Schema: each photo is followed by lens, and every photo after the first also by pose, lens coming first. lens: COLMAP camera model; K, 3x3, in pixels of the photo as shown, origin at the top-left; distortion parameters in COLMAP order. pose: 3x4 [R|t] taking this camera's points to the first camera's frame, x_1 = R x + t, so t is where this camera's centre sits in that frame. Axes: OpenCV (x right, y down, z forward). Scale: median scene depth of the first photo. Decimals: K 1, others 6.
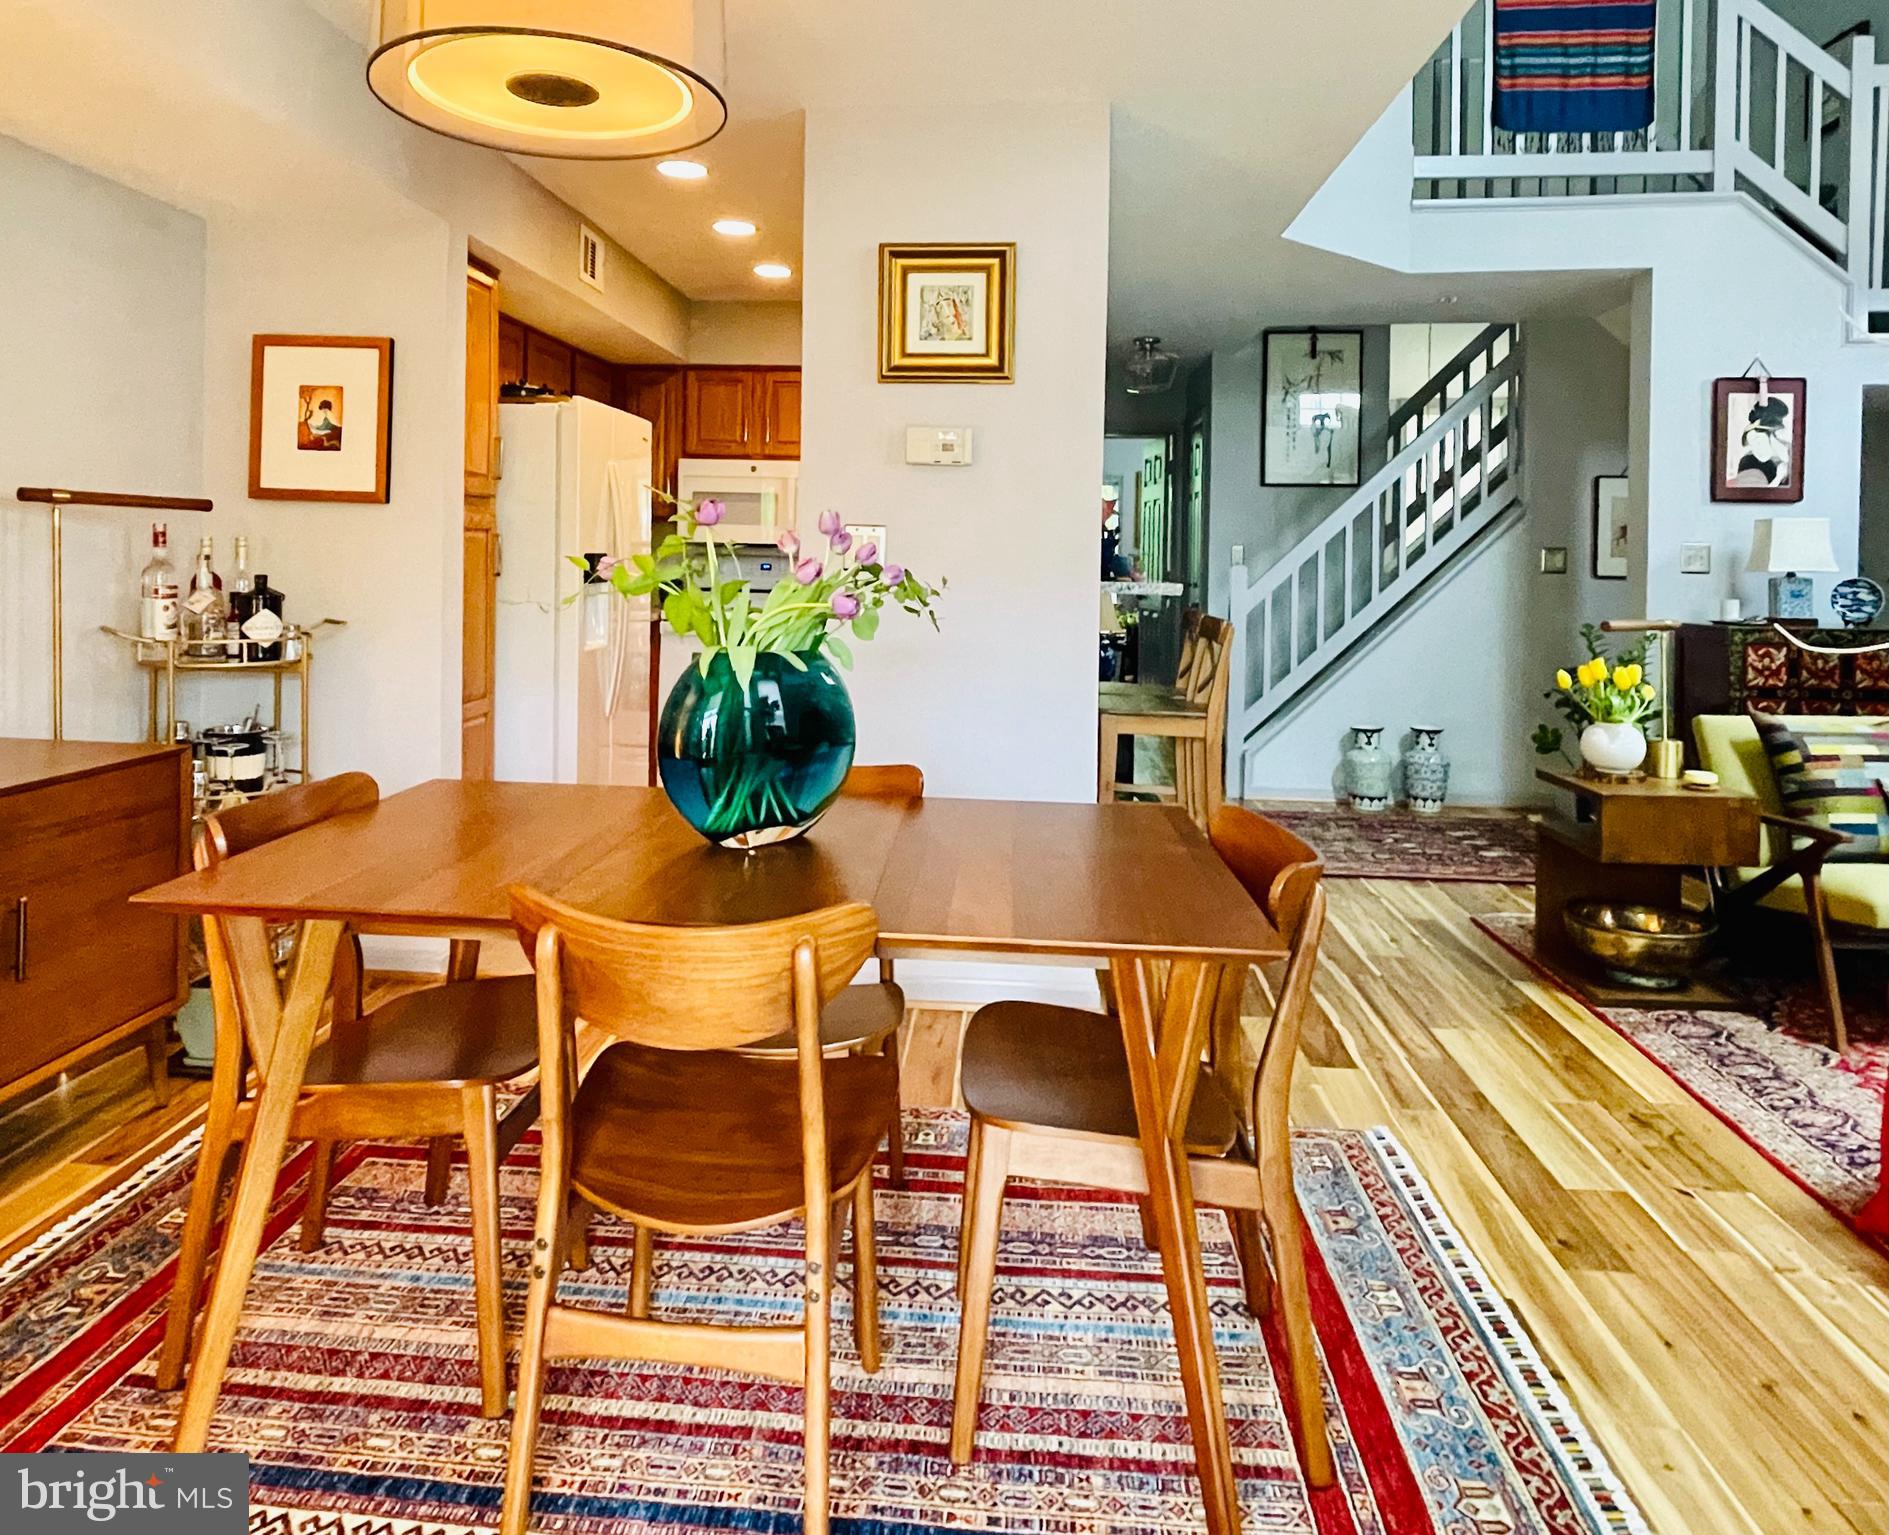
lens RADIAL K [[1215.1, 0, 917.0], [0, 1215.1, 563.8], [0, 0, 1]] dist [-0.002879, 0.001577]
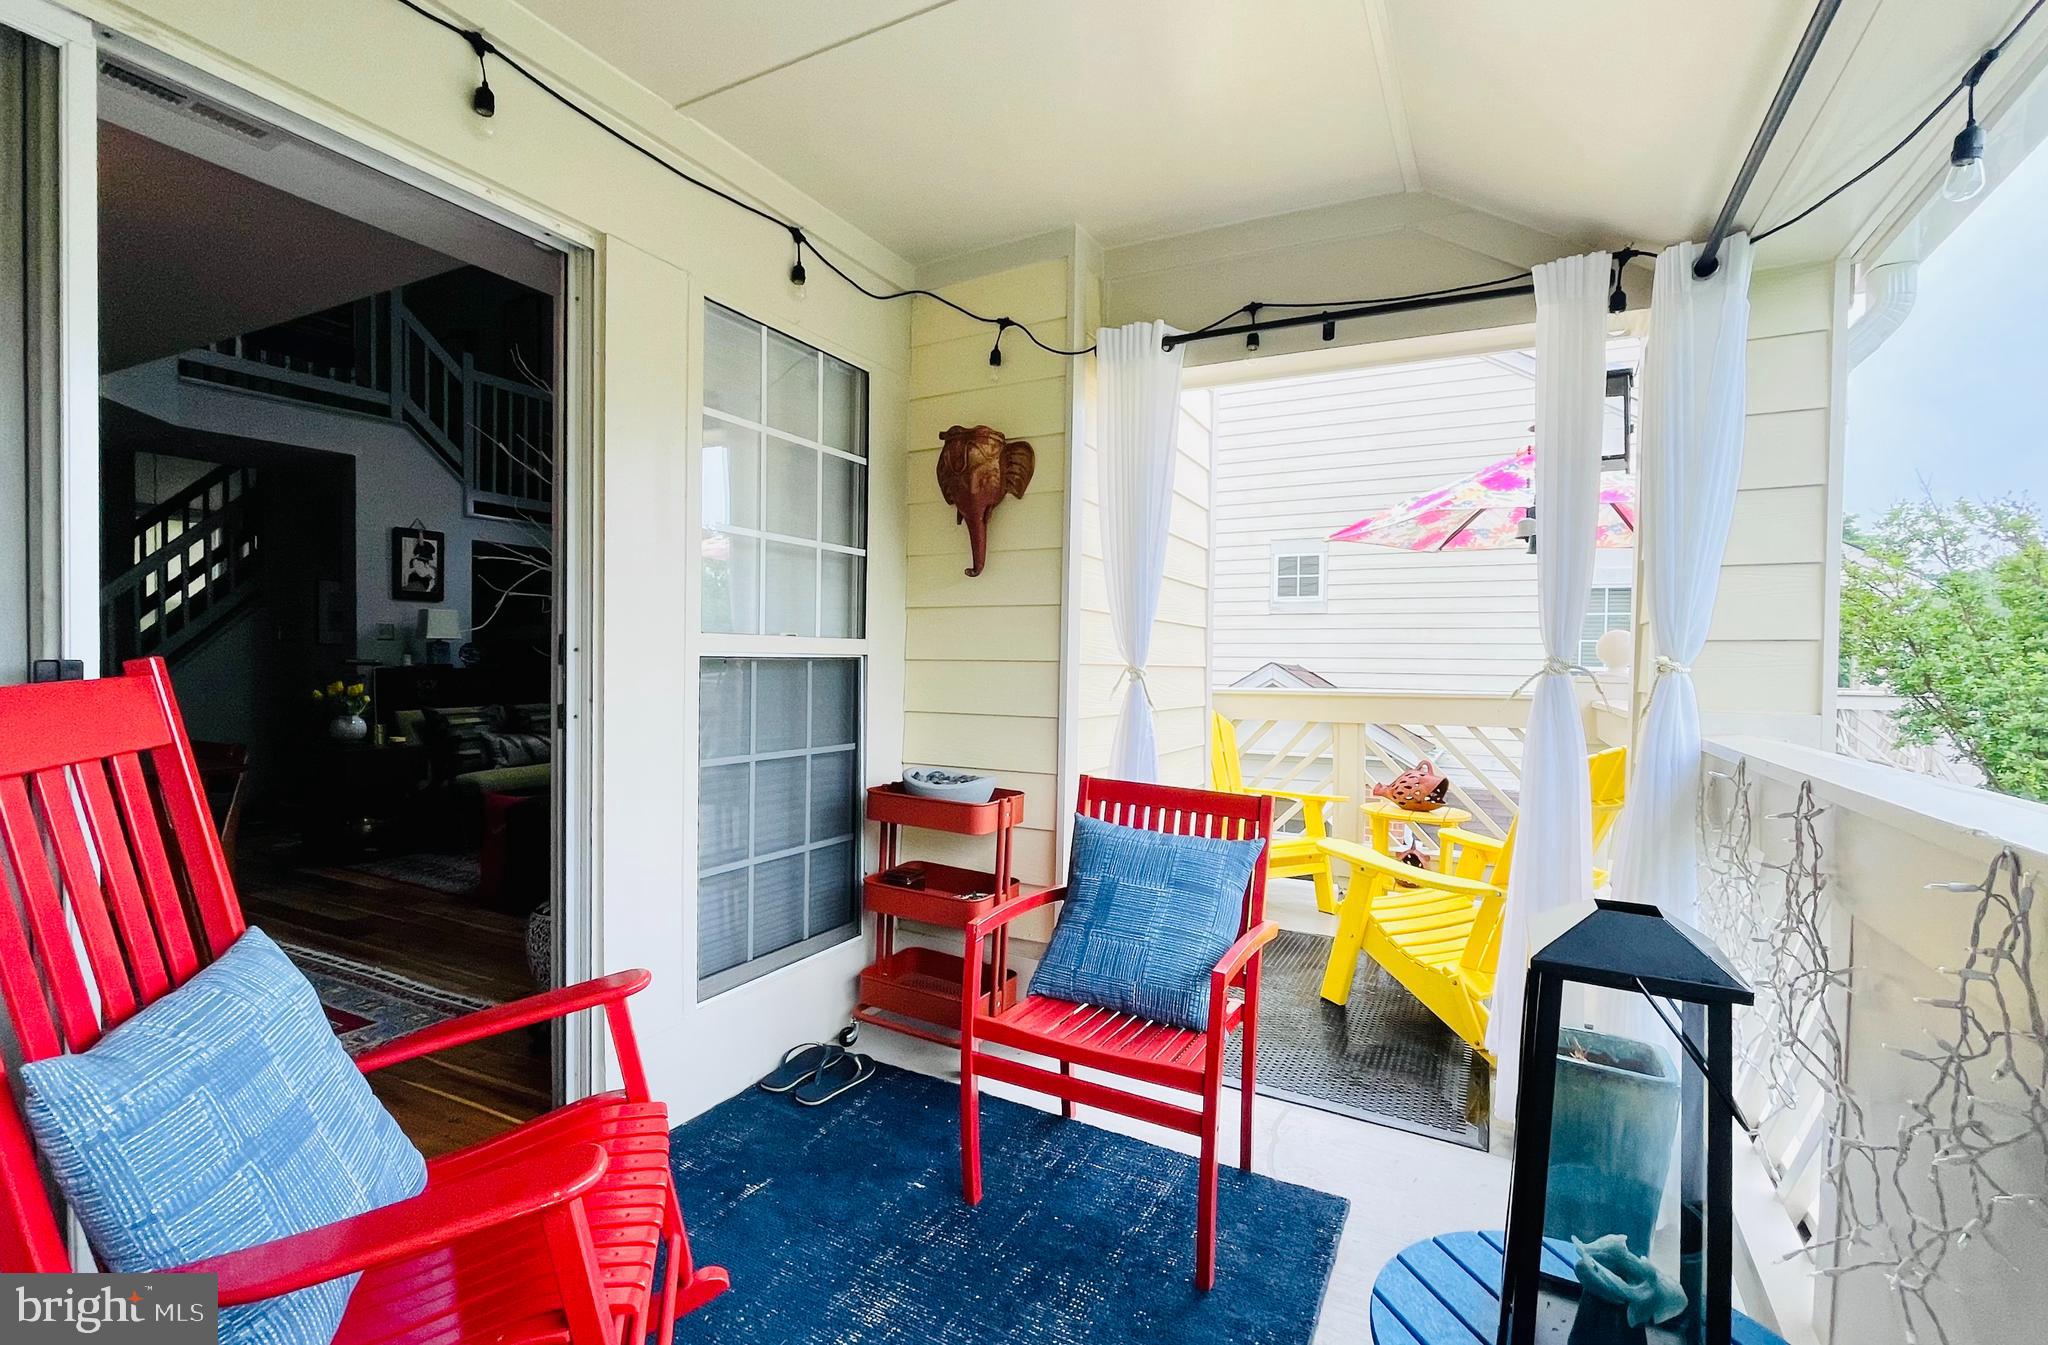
lens RADIAL K [[939.9, 0, 1012.3], [0, 939.9, 674.9], [0, 0, 1]] dist [-0.000484, -0.000040]
pose [[0.384647, -0.026655, 0.922679, -0.246123], [0.007288, 0.999640, 0.025840, 0.029806], [-0.923035, -0.003214, 0.384702, -0.331131]]
